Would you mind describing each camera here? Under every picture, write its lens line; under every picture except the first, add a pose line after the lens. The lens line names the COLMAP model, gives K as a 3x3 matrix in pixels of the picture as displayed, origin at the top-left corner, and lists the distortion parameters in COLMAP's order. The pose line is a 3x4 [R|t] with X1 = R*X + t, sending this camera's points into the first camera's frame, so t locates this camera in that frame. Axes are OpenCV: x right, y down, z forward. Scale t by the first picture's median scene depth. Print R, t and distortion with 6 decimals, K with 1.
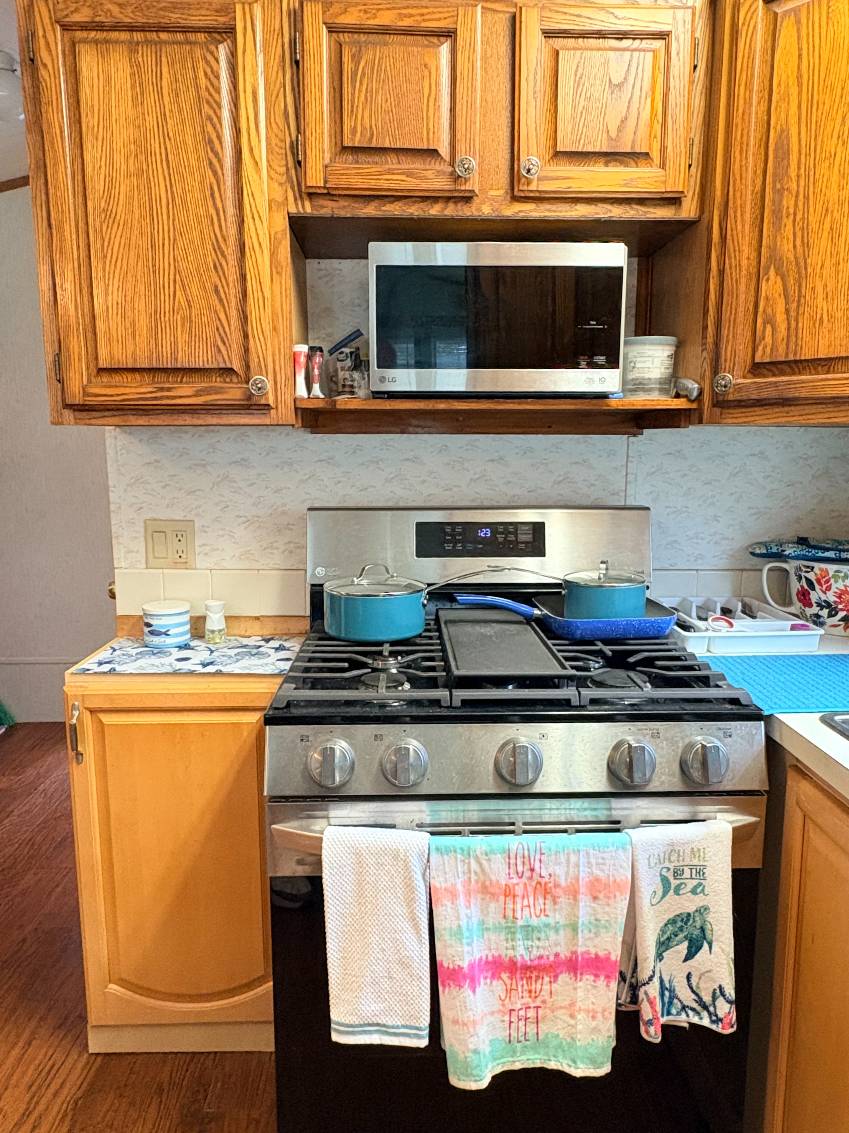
lens RADIAL K [[746.5, 0, 425.5], [0, 746.5, 561.5], [0, 0, 1]] dist [-0.000503, 0.000631]
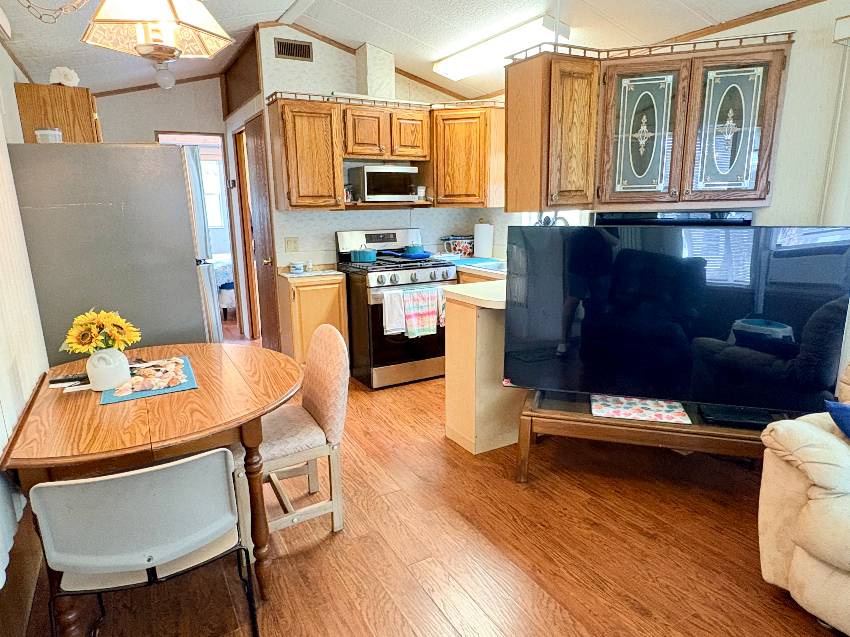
lens RADIAL K [[522.9, 0, 425.0], [0, 522.9, 318.5], [0, 0, 1]] dist [-0.004047, -0.000210]
pose [[0.880537, -0.114008, 0.460061, -1.198852], [0.087829, 0.993078, 0.077994, 0.226781], [-0.465769, -0.028270, 0.884455, -1.764008]]
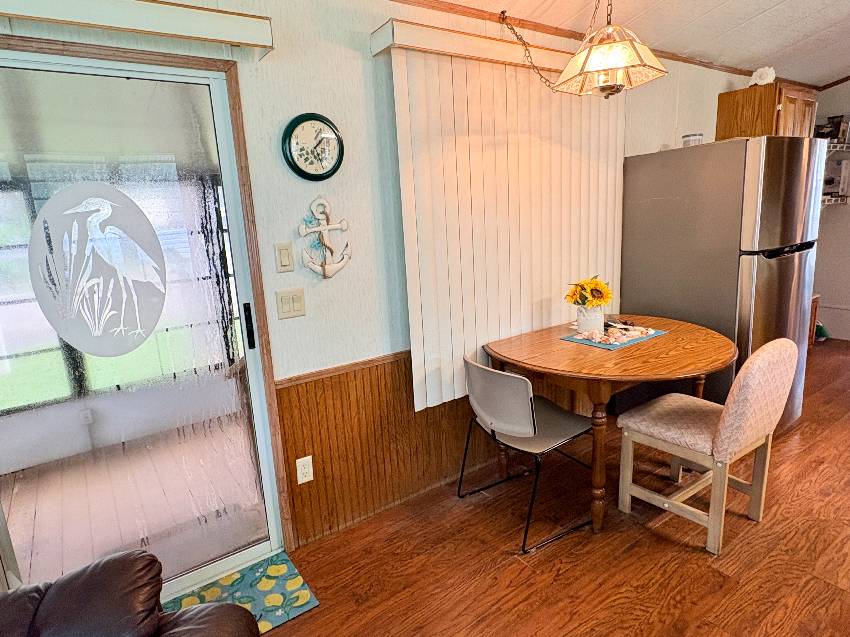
lens RADIAL K [[501.6, 0, 421.7], [0, 501.6, 320.1], [0, 0, 1]] dist [-0.003767, 0.001223]
pose [[0.551477, 0.156827, -0.819316, -0.132757], [-0.081417, 0.987599, 0.134237, 0.193776], [0.830208, -0.007322, 0.557406, -1.721174]]
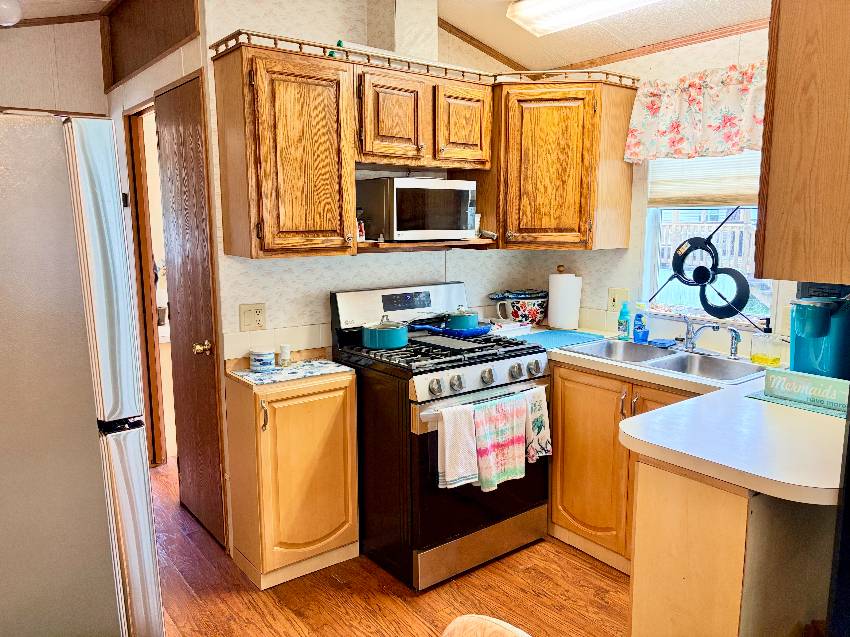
lens RADIAL K [[645.7, 0, 425.0], [0, 645.7, 318.5], [0, 0, 1]] dist [0.052812, -0.065932]
pose [[0.807797, -0.092852, 0.582102, -1.182355], [0.095734, 0.995071, 0.025874, -0.025947], [-0.581635, 0.034826, 0.812704, -0.680983]]
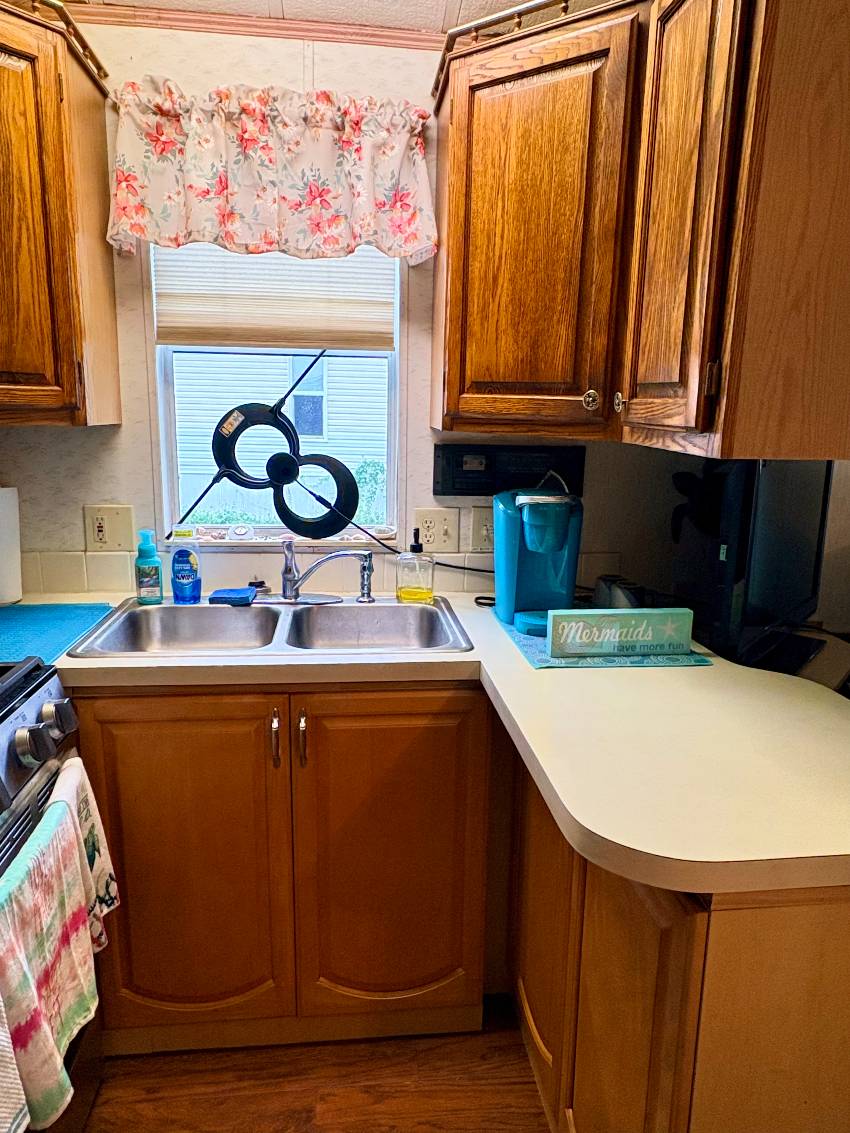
lens RADIAL K [[746.5, 0, 426.0], [0, 746.5, 561.5], [0, 0, 1]] dist [-0.000503, 0.000631]
pose [[-0.091544, -0.192758, 0.976967, -0.634628], [0.137814, 0.969193, 0.204137, -0.105846], [-0.986219, 0.153327, -0.062159, 0.363452]]
